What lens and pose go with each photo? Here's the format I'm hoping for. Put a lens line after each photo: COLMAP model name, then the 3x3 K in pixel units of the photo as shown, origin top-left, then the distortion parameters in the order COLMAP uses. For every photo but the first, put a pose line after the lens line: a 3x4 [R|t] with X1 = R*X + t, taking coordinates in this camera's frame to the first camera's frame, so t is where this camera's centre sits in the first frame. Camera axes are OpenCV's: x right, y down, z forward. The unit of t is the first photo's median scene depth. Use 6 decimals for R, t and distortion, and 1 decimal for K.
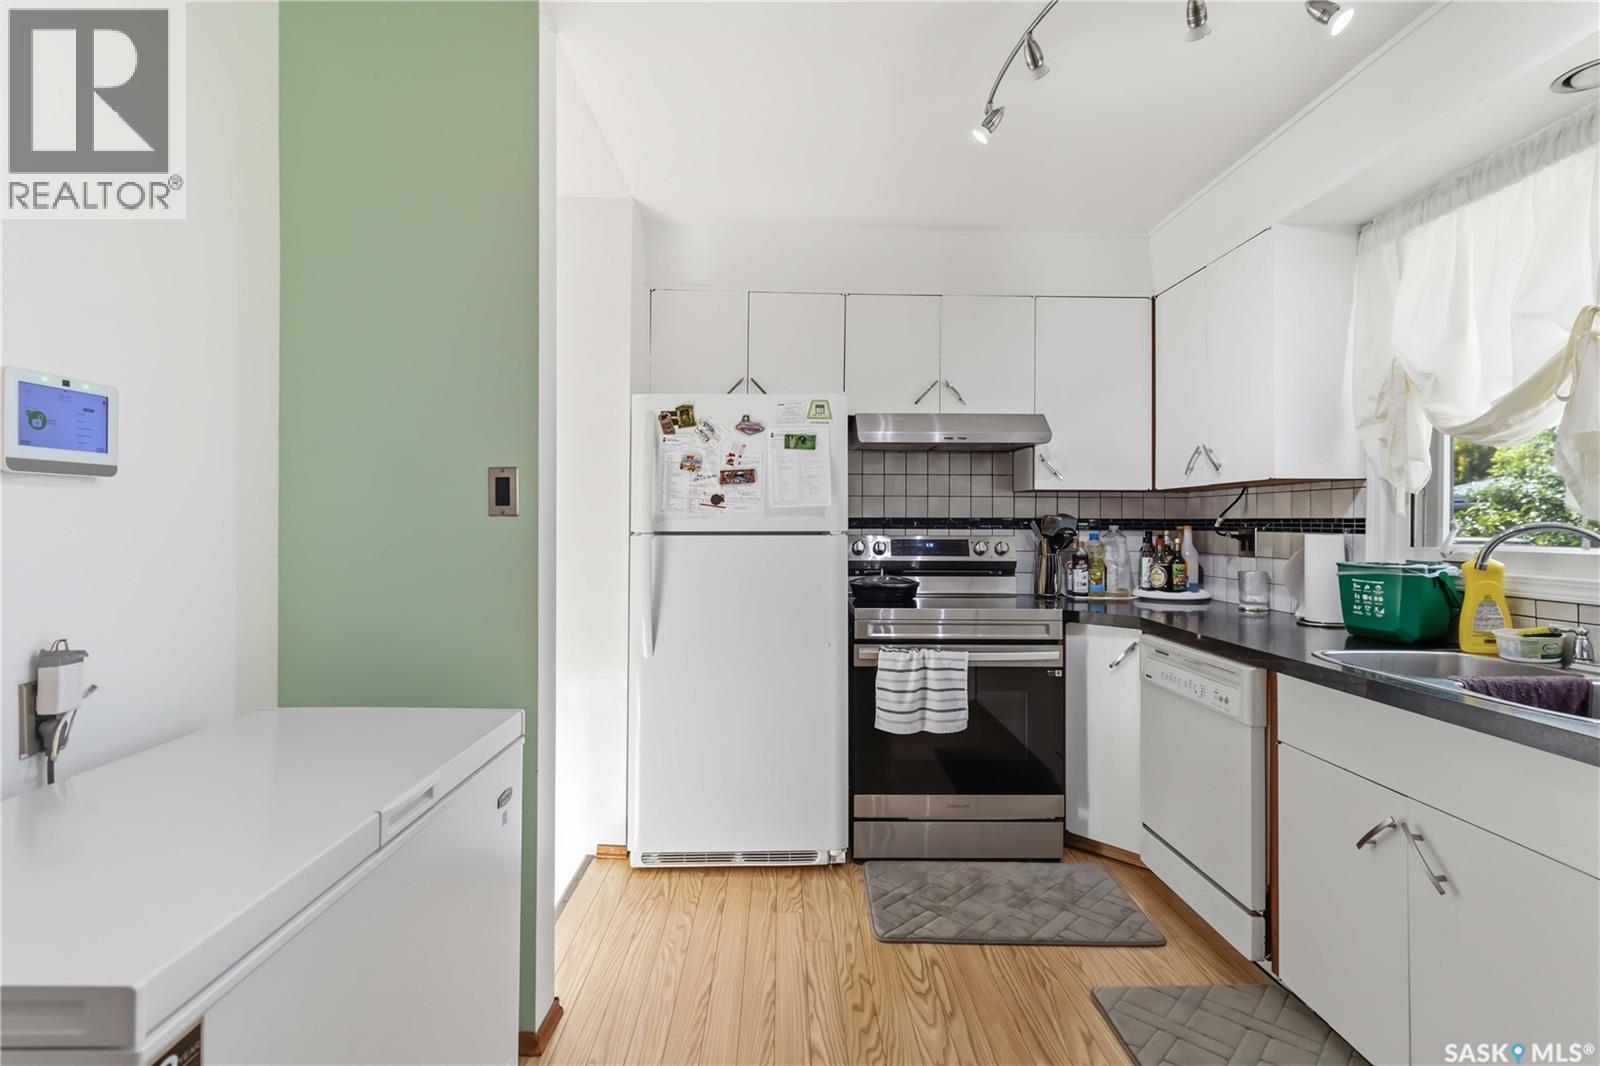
lens RADIAL K [[754.0, 0, 798.8], [0, 754.0, 518.1], [0, 0, 1]] dist [0.003717, 0.000507]
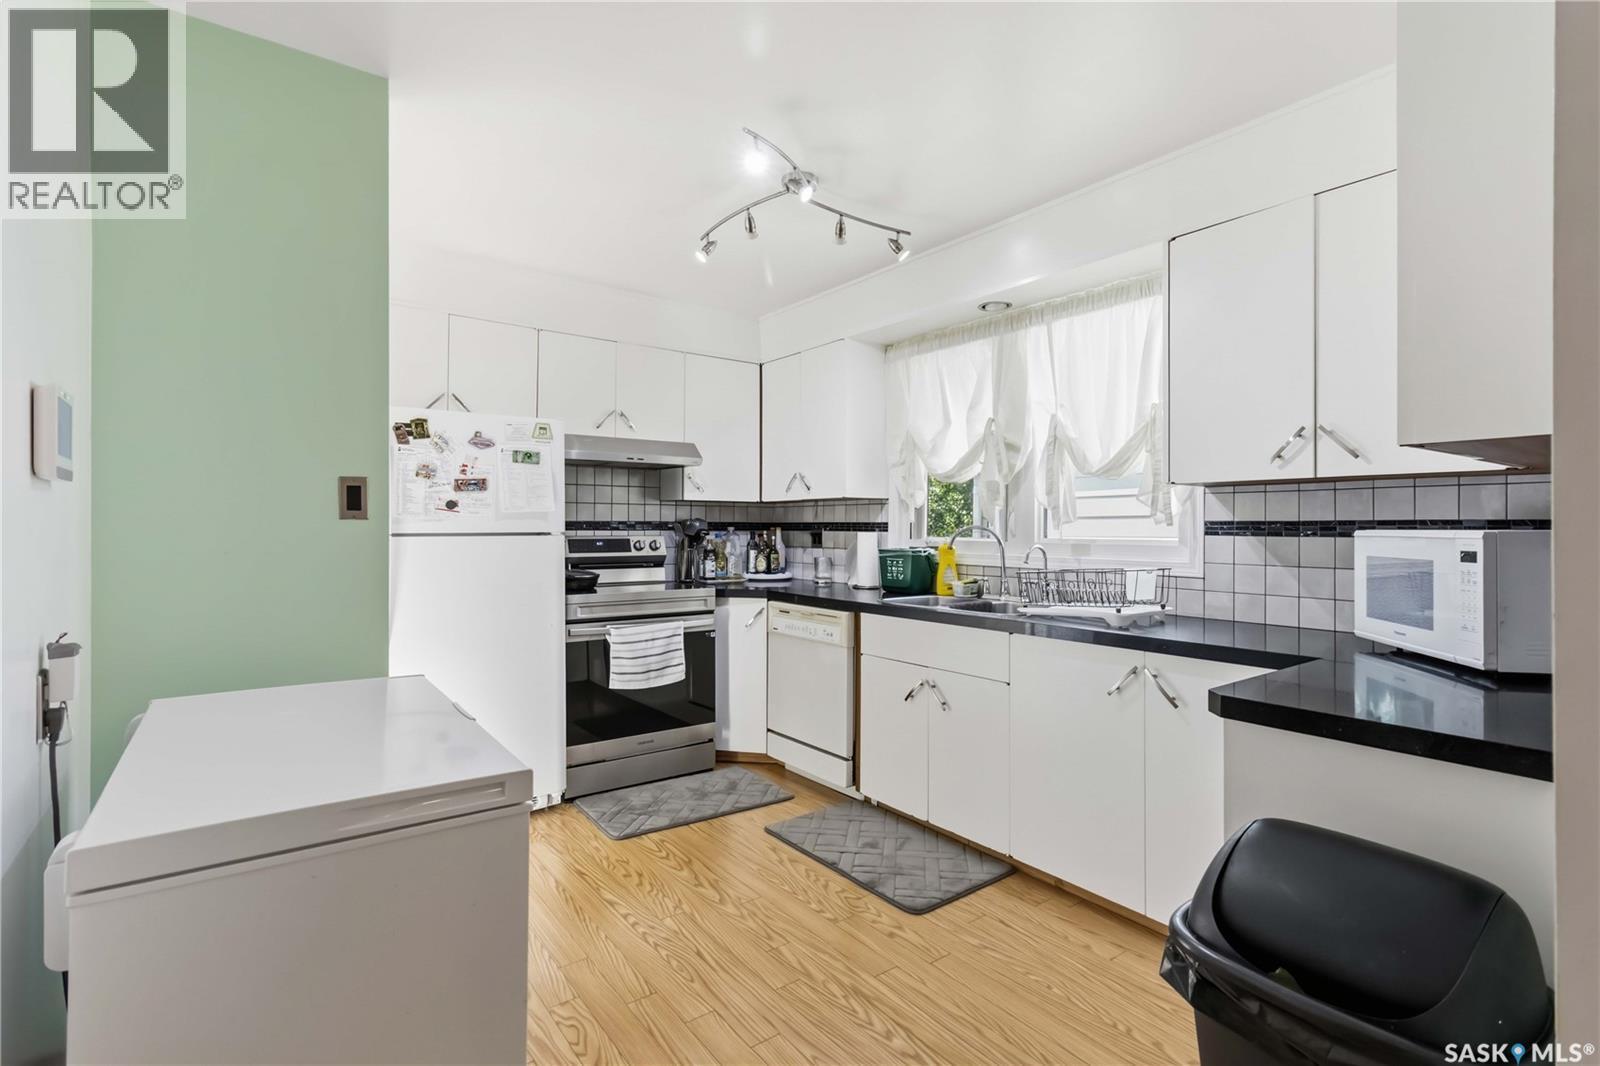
lens RADIAL K [[751.9, 0, 788.7], [0, 751.9, 528.9], [0, 0, 1]] dist [-0.014910, 0.000416]
pose [[0.822200, -0.003163, 0.569190, -0.331565], [-0.002804, 0.999950, 0.009608, -0.000532], [-0.569192, -0.009495, 0.822150, -0.210783]]
